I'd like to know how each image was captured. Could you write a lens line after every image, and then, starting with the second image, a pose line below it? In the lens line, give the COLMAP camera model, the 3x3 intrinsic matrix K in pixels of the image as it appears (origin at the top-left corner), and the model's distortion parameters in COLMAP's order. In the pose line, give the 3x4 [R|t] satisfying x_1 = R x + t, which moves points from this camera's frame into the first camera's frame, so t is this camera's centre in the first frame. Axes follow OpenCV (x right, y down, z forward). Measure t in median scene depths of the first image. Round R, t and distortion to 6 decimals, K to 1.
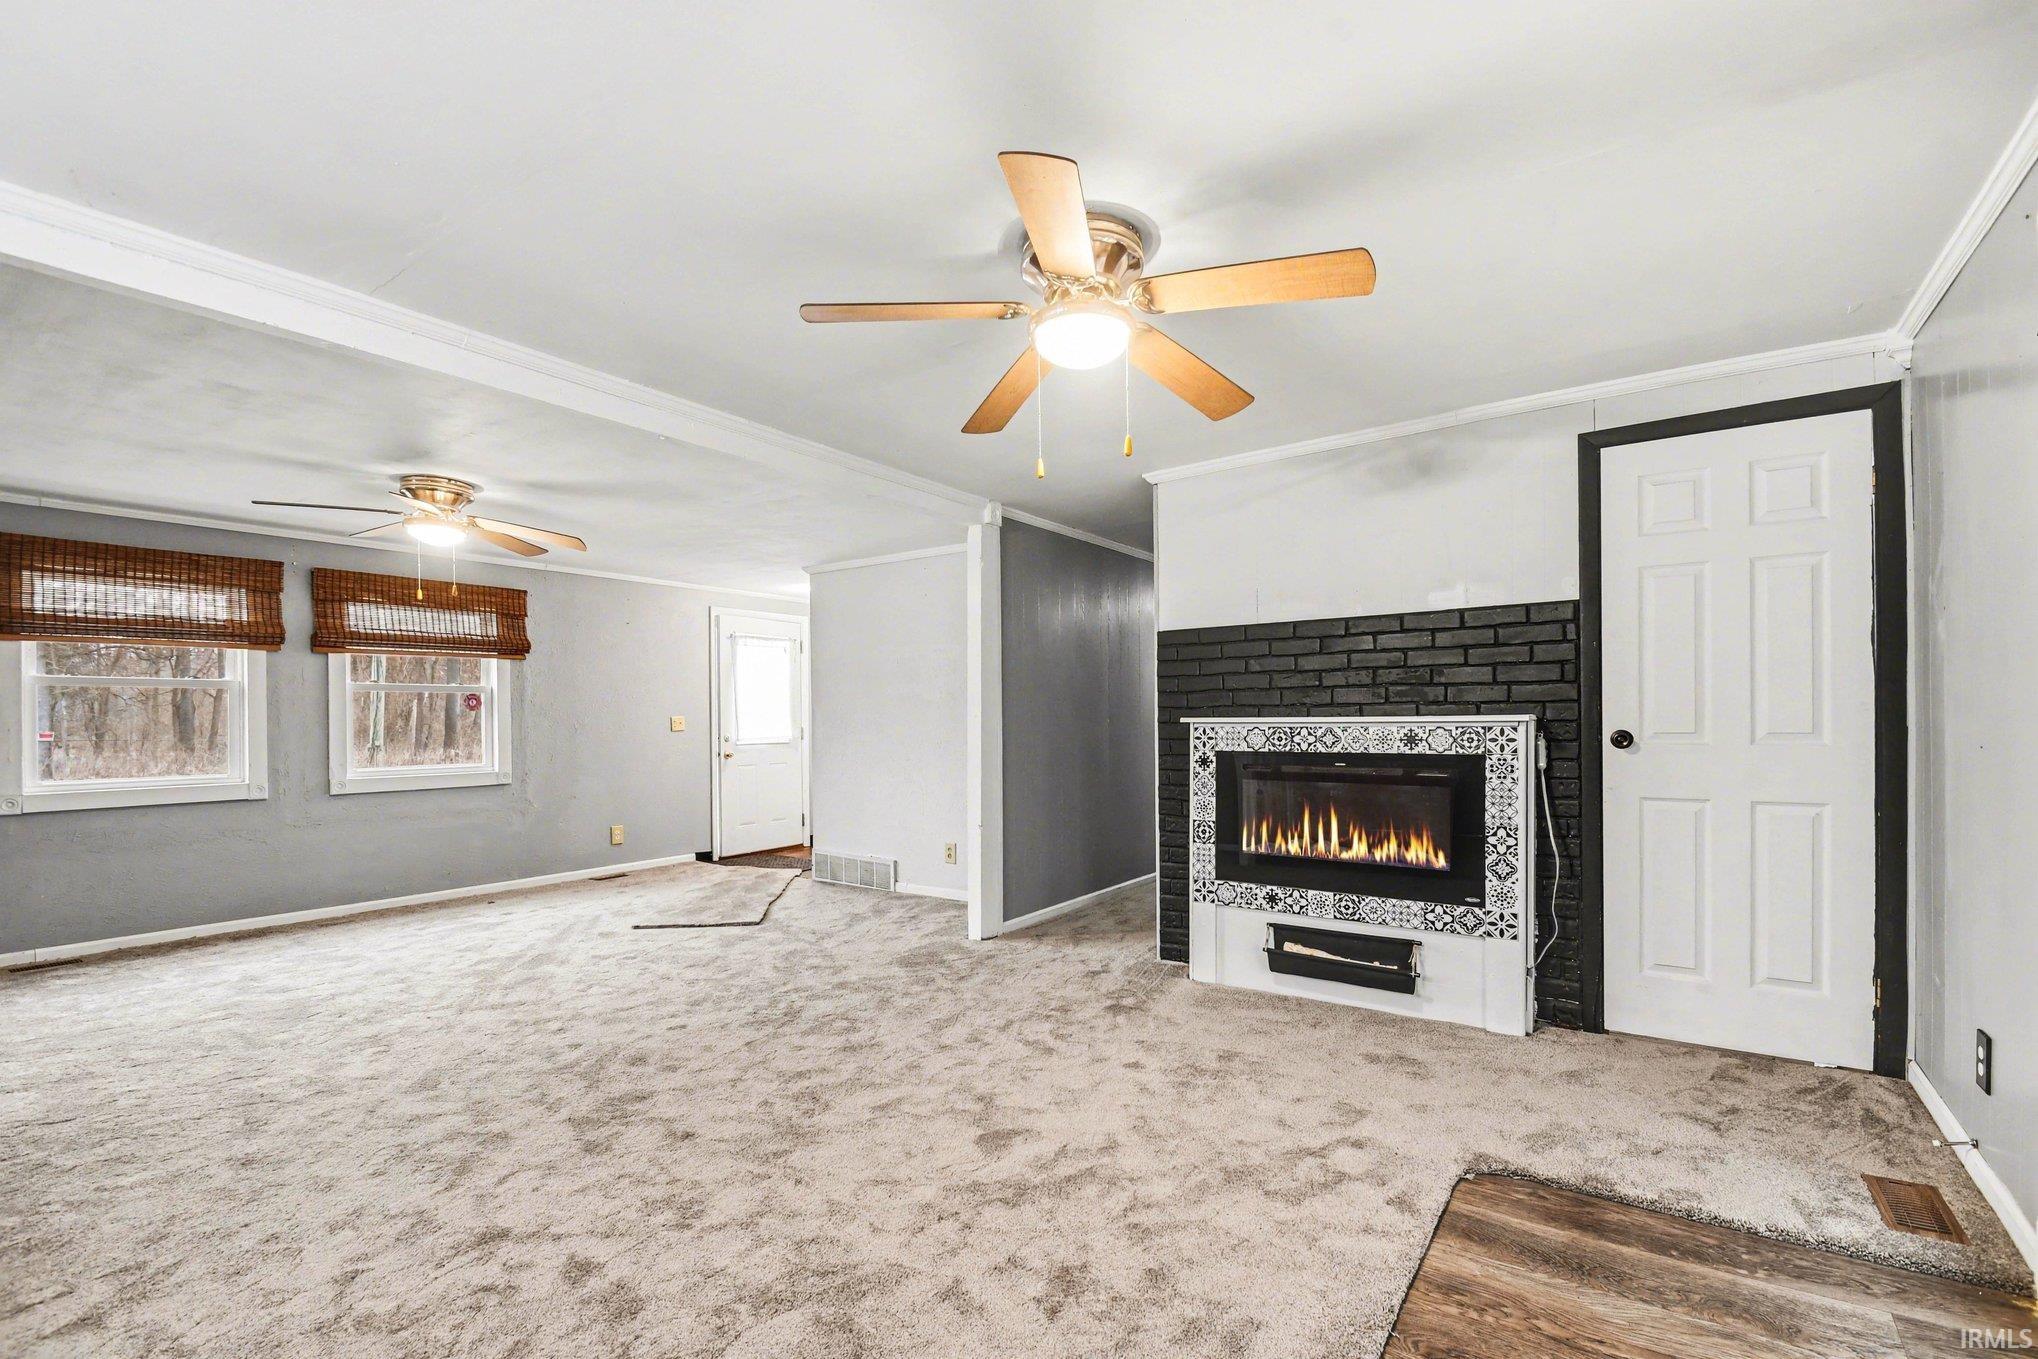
lens RADIAL K [[906.8, 0, 1017.5], [0, 906.8, 722.4], [0, 0, 1]] dist [-0.000391, -0.000574]
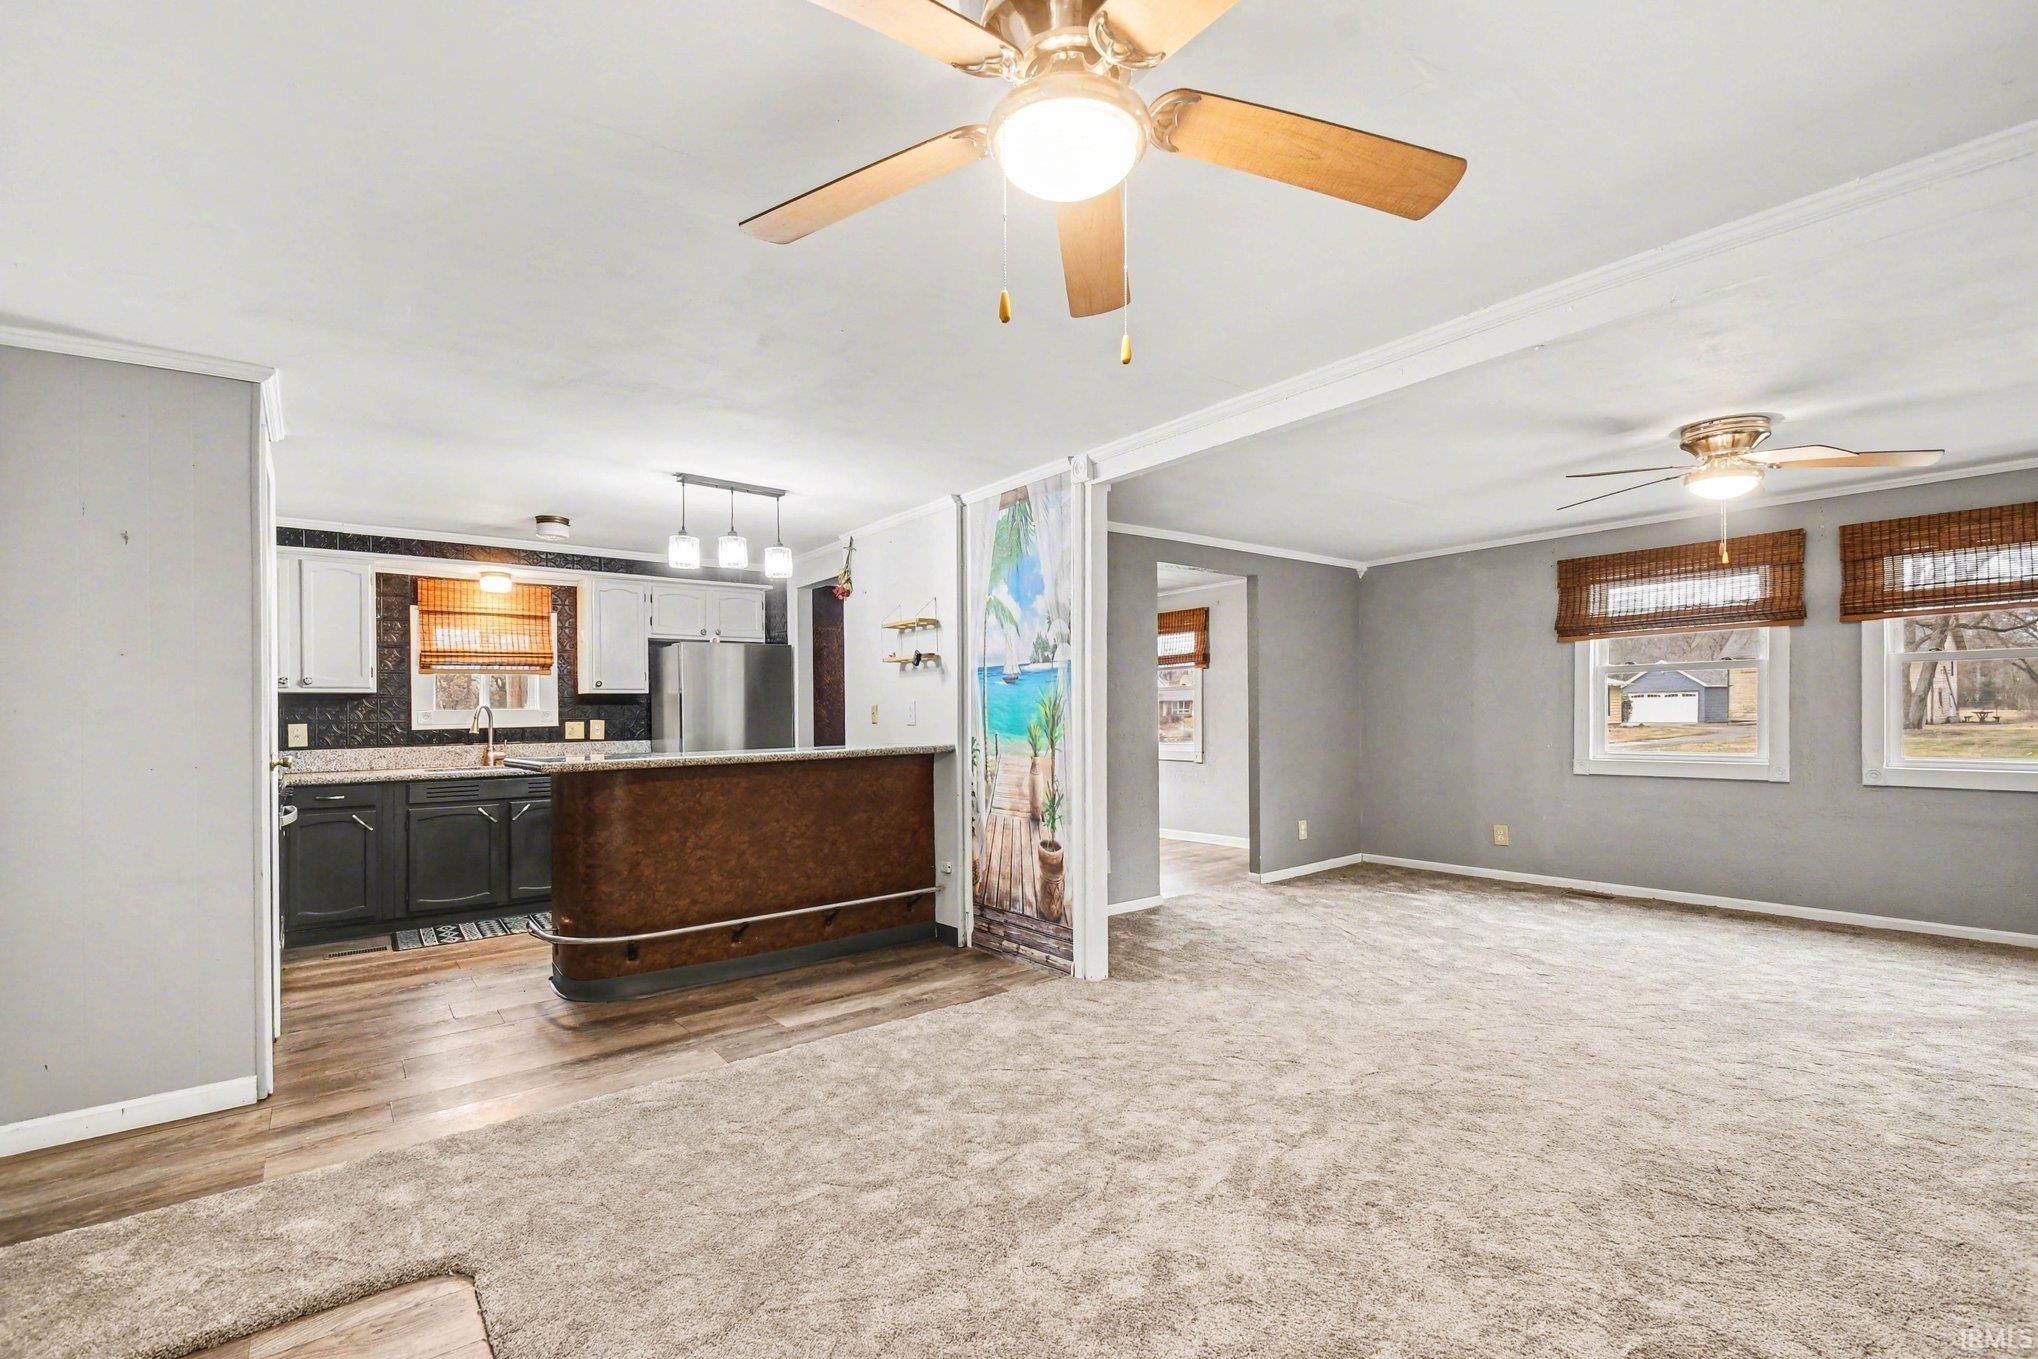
lens RADIAL K [[906.8, 0, 1017.5], [0, 906.8, 722.4], [0, 0, 1]] dist [-0.000391, -0.000574]
pose [[-0.283135, 0.023305, -0.958797, 0.303426], [0.014249, 0.999697, 0.020092, -0.008472], [0.958974, -0.007973, -0.283381, 0.475988]]
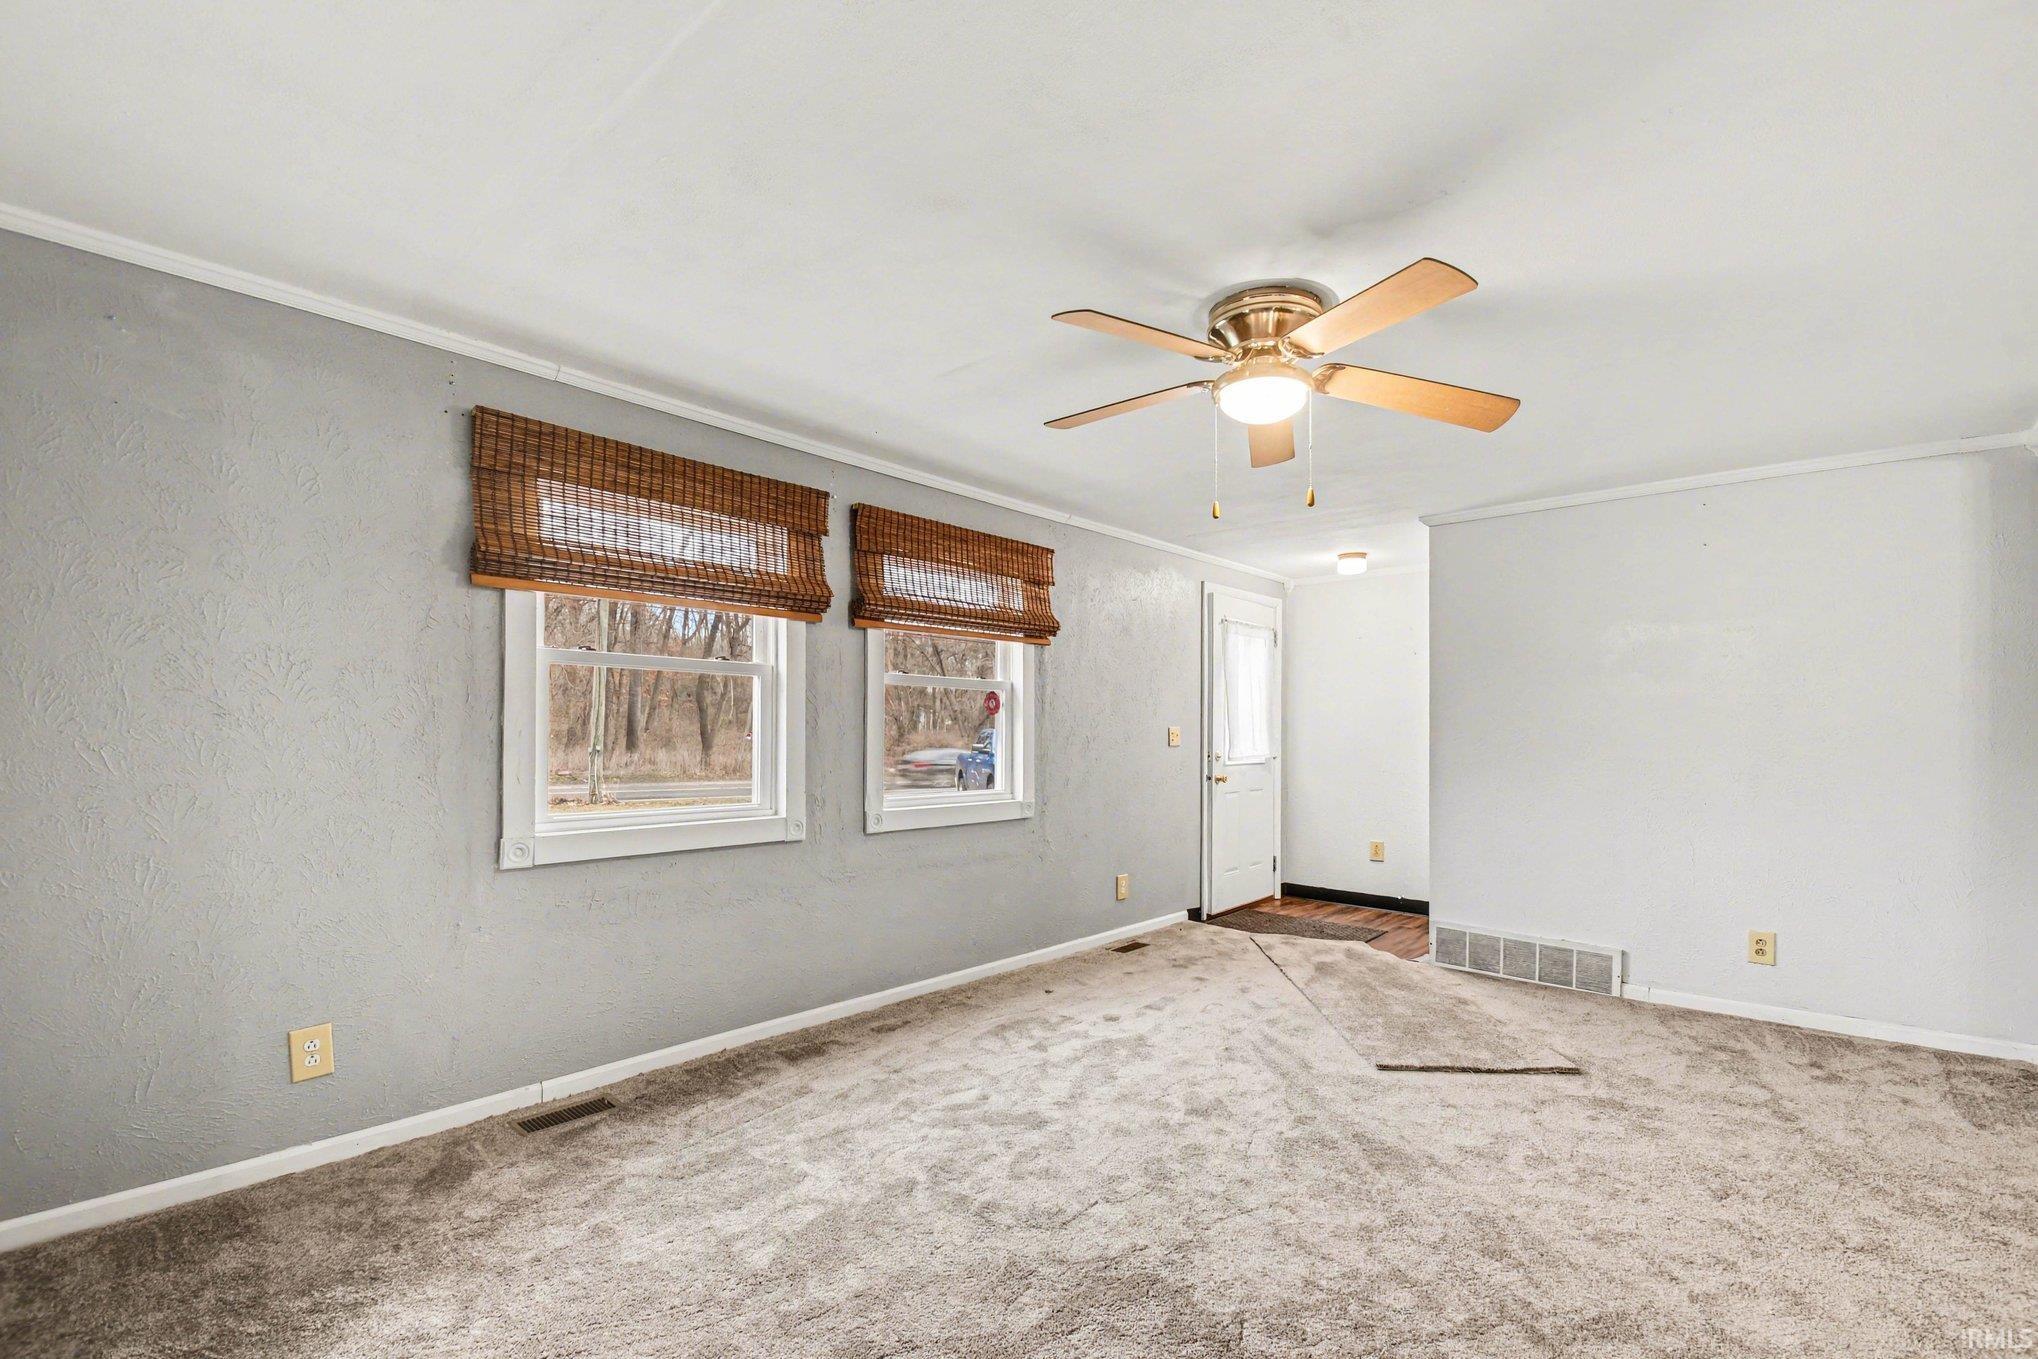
lens RADIAL K [[906.8, 0, 1017.5], [0, 906.8, 722.4], [0, 0, 1]] dist [-0.000391, -0.000574]
pose [[0.993399, 0.014905, -0.113734, -0.574426], [-0.016443, 0.999785, -0.012598, 0.002008], [0.113522, 0.014385, 0.993431, 0.335391]]
